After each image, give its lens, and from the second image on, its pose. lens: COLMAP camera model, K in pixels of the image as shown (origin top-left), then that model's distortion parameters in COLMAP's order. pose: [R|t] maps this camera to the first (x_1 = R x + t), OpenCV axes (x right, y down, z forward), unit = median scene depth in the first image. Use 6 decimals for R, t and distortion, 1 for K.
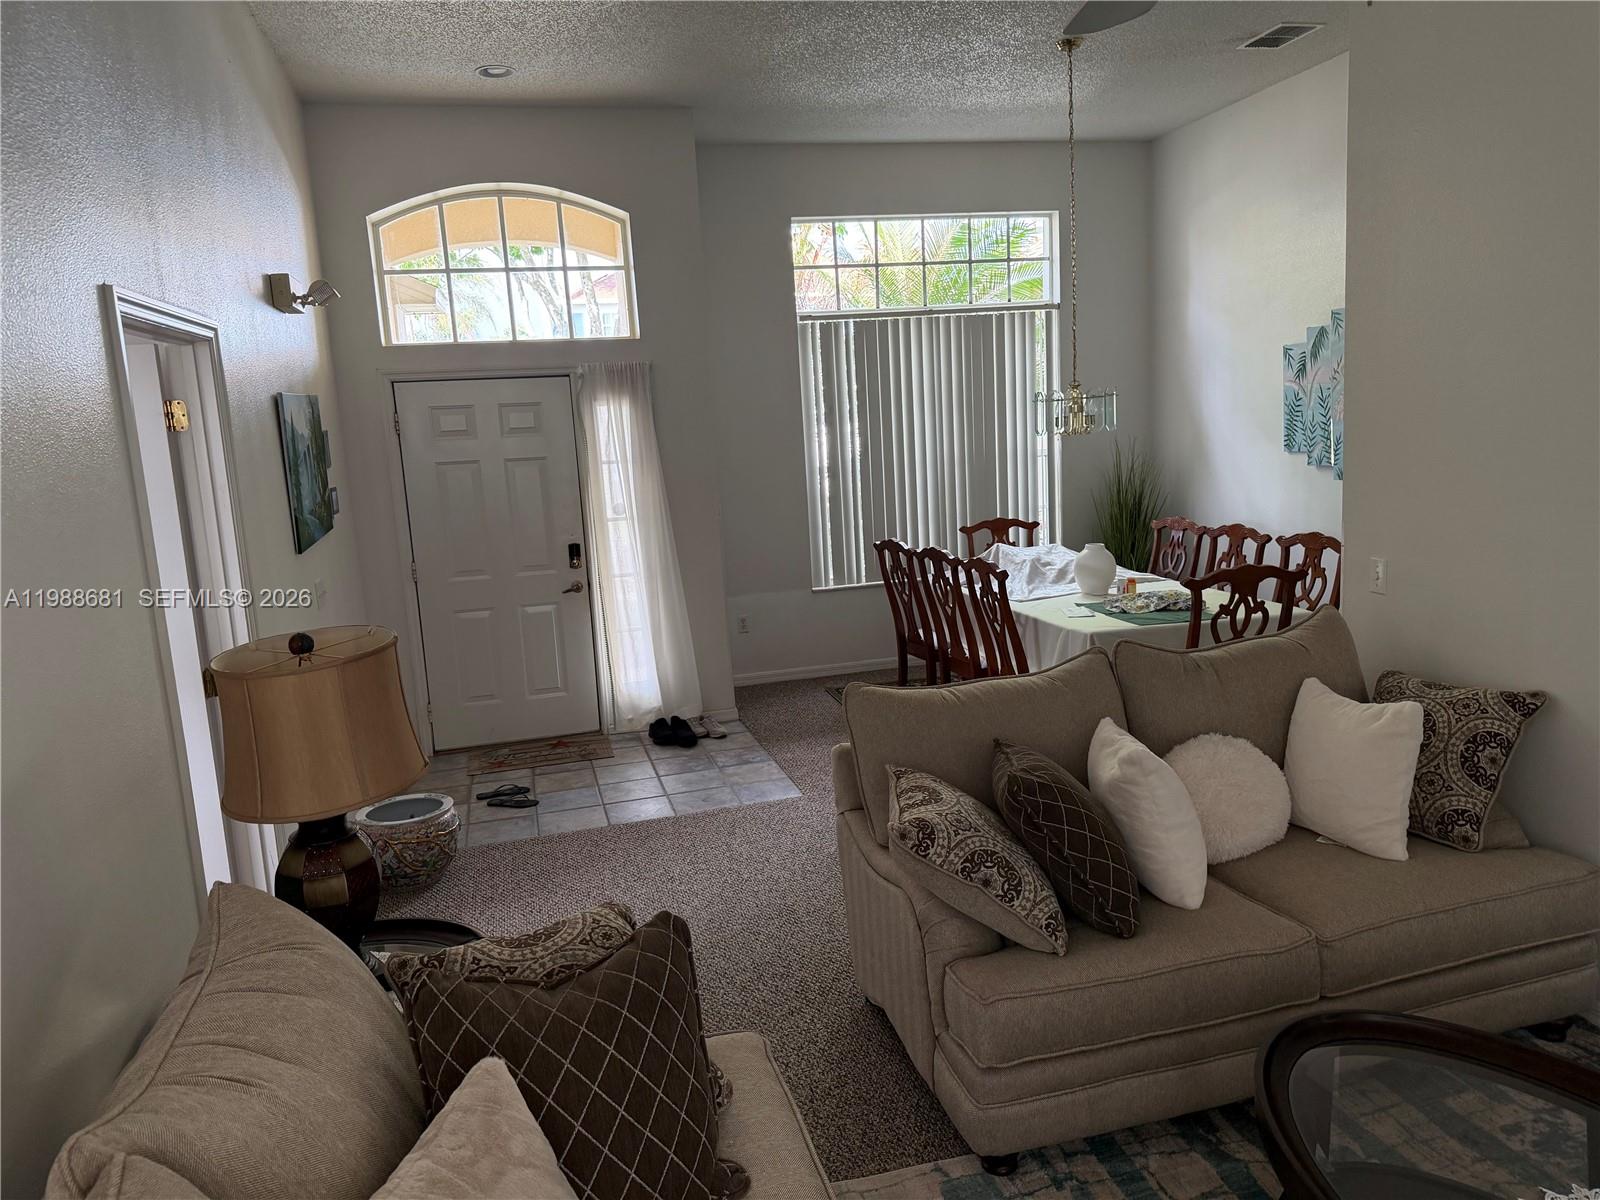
lens RADIAL K [[1122.5, 0, 792.3], [0, 1122.5, 603.6], [0, 0, 1]] dist [0.161288, -0.305843]
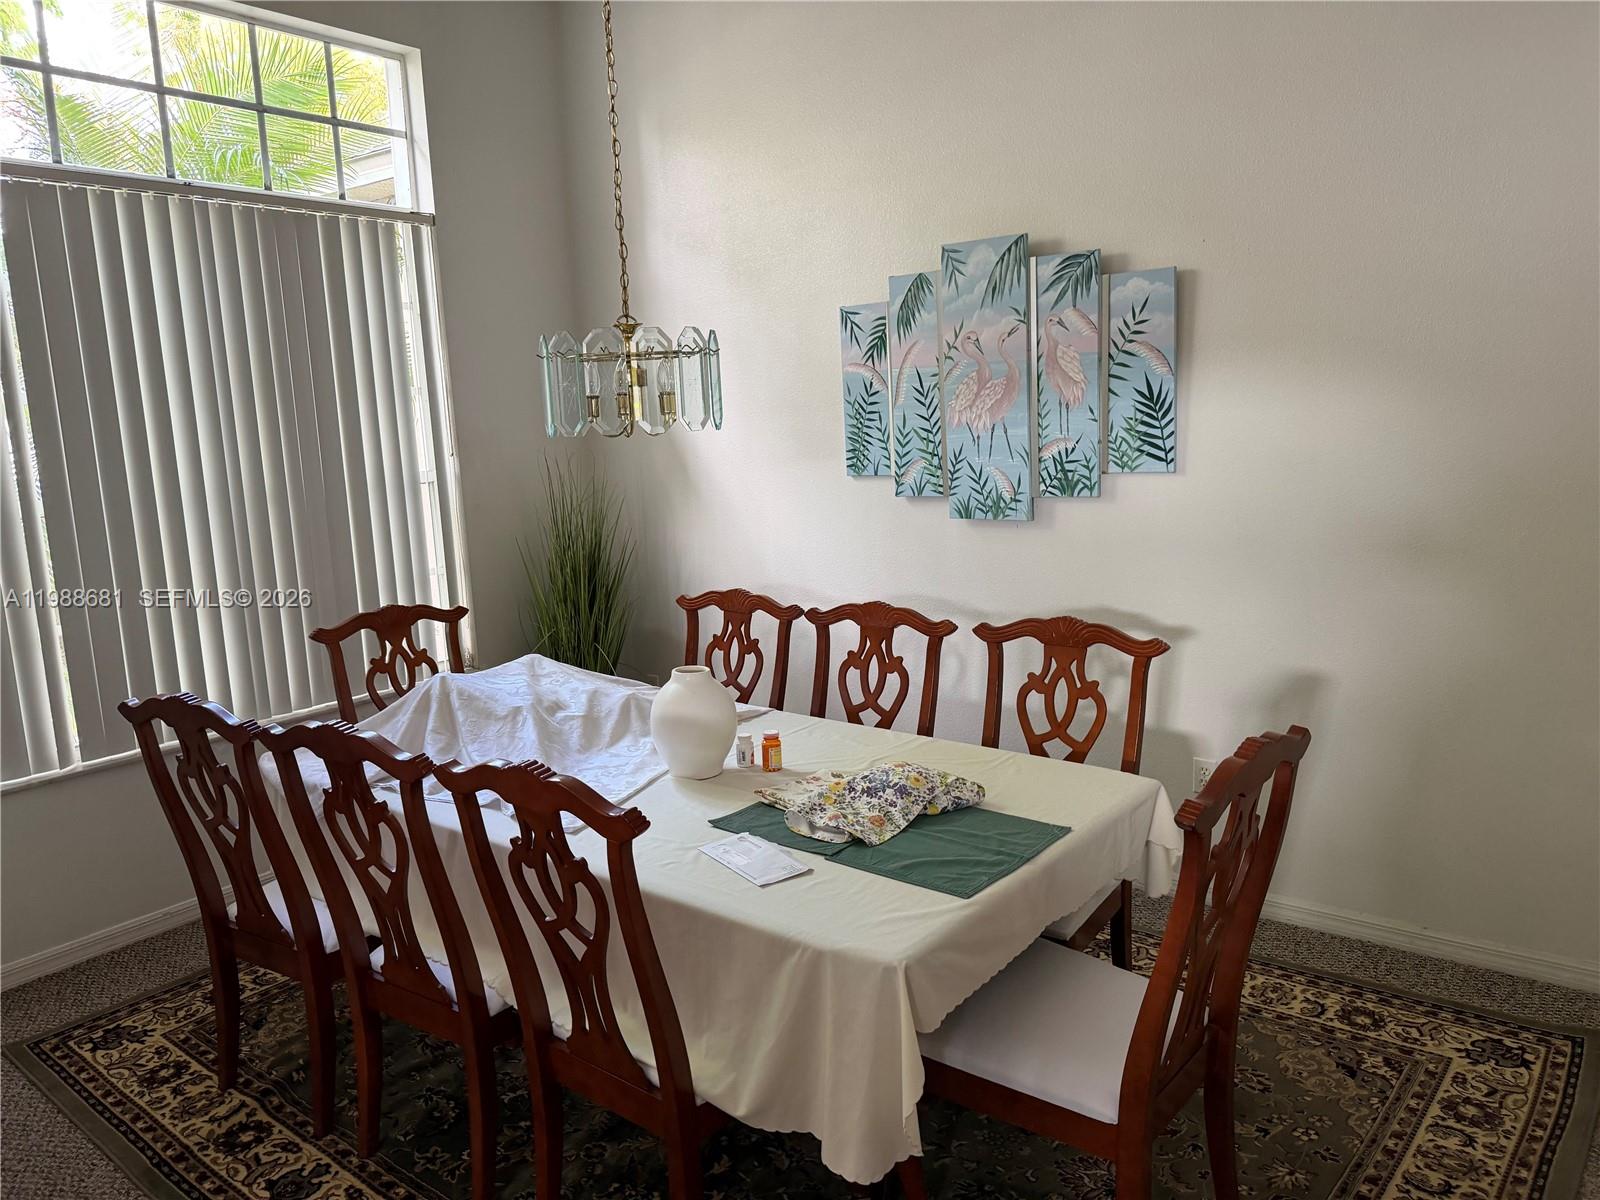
lens RADIAL K [[1148.2, 0, 803.0], [0, 1148.2, 603.9], [0, 0, 1]] dist [0.115996, -0.144091]
pose [[0.792456, -0.073471, 0.605488, 0.016428], [0.090035, 0.995934, 0.003012, -0.070214], [-0.603247, 0.052128, 0.795849, 0.543384]]
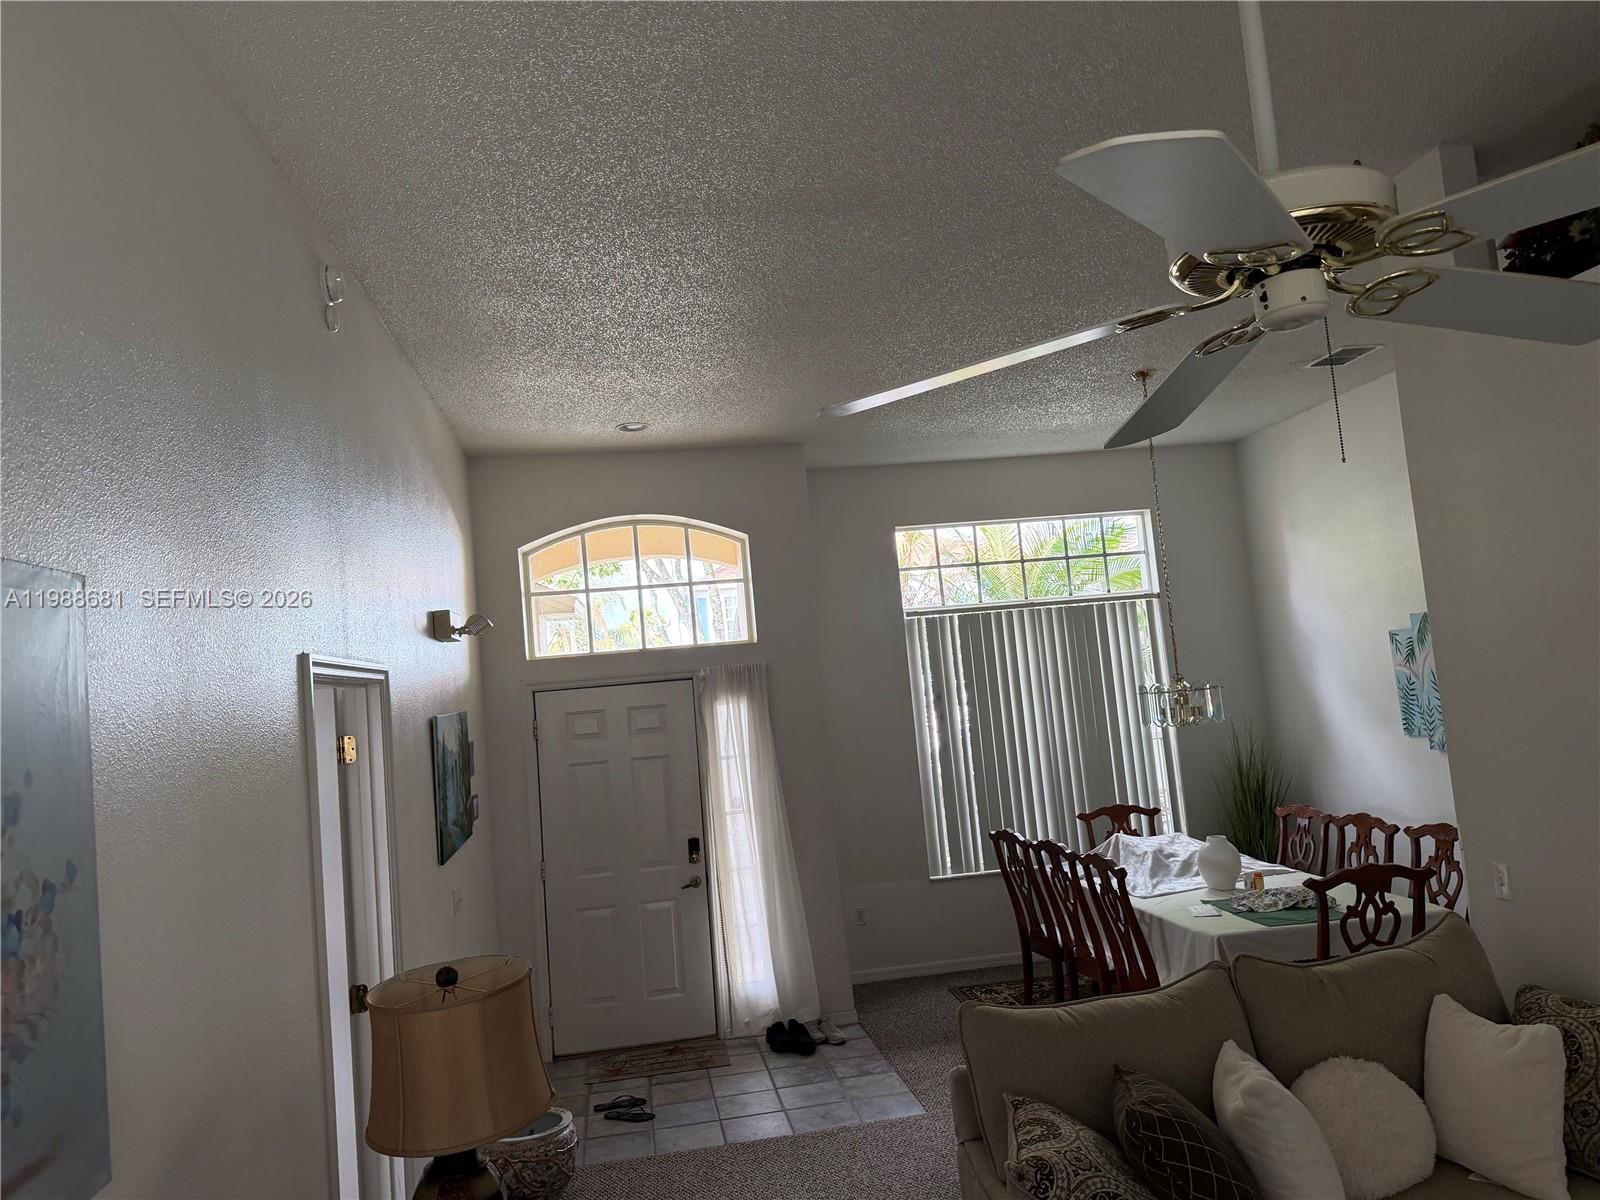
lens RADIAL K [[1123.4, 0, 797.2], [0, 1123.4, 603.0], [0, 0, 1]] dist [0.123361, -0.221520]
pose [[0.994714, -0.035366, -0.096399, 0.007596], [0.011749, 0.971849, -0.235312, -0.018860], [0.102007, 0.232935, 0.967128, -0.036573]]
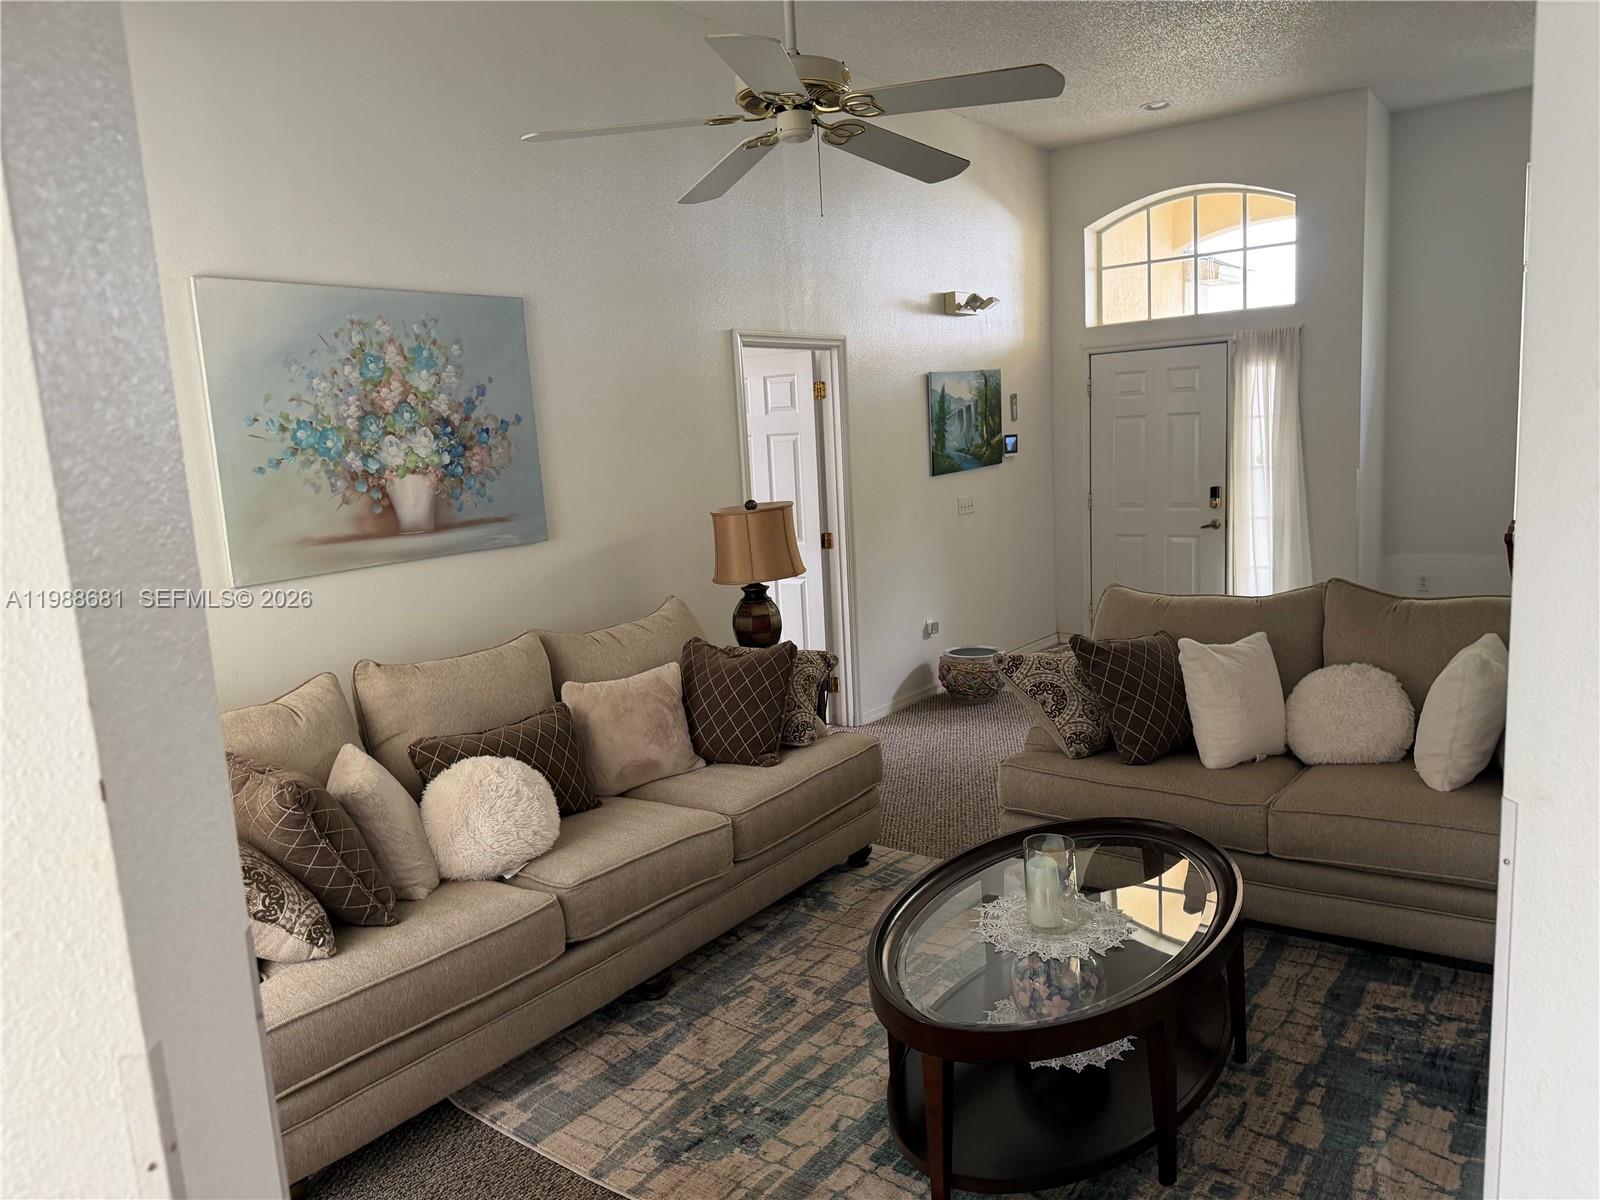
lens RADIAL K [[1148.2, 0, 803.0], [0, 1148.2, 603.9], [0, 0, 1]] dist [0.115996, -0.144091]
pose [[0.648681, 0.136025, -0.748806, 0.456648], [-0.108218, 0.990386, 0.086161, 0.009451], [0.753327, 0.025144, 0.657165, -0.110880]]
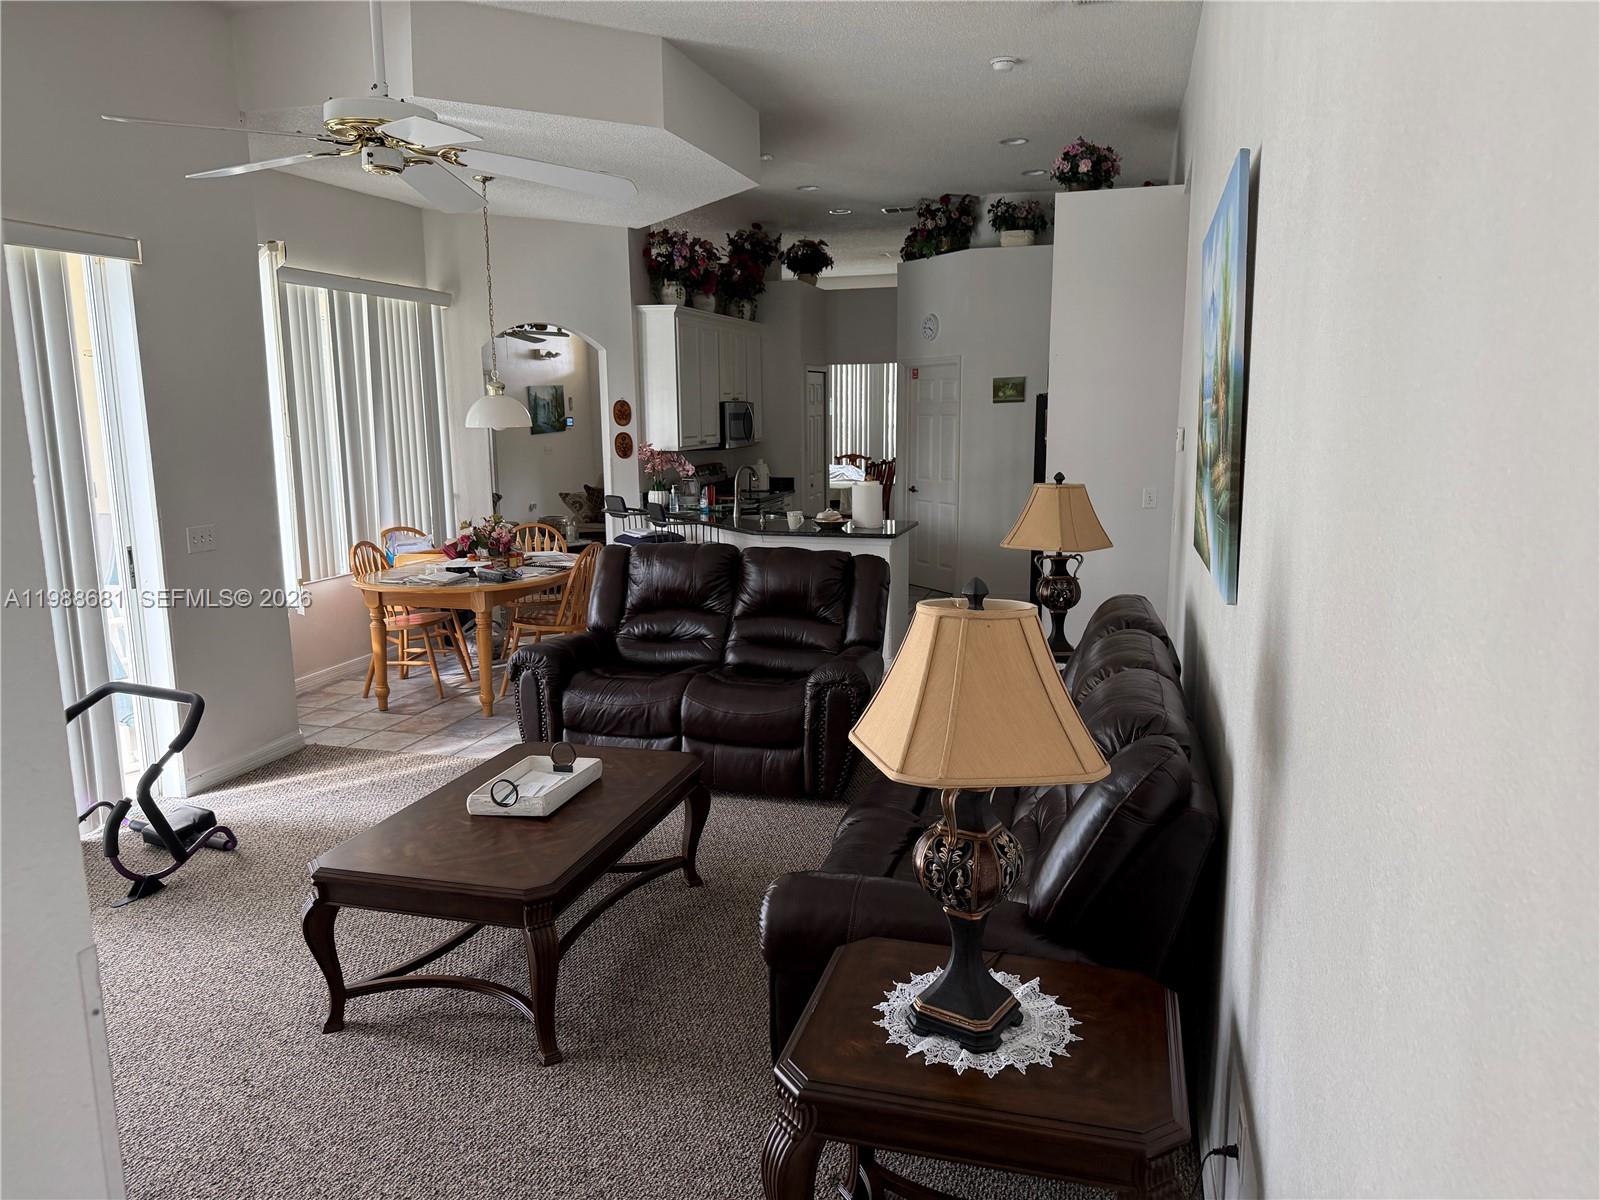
lens RADIAL K [[1148.2, 0, 803.0], [0, 1148.2, 603.9], [0, 0, 1]] dist [0.115996, -0.144091]
pose [[0.871830, 0.135571, -0.470673, 1.327898], [-0.120200, 0.990766, 0.062731, 0.096011], [0.474831, 0.001884, 0.880075, -1.102082]]
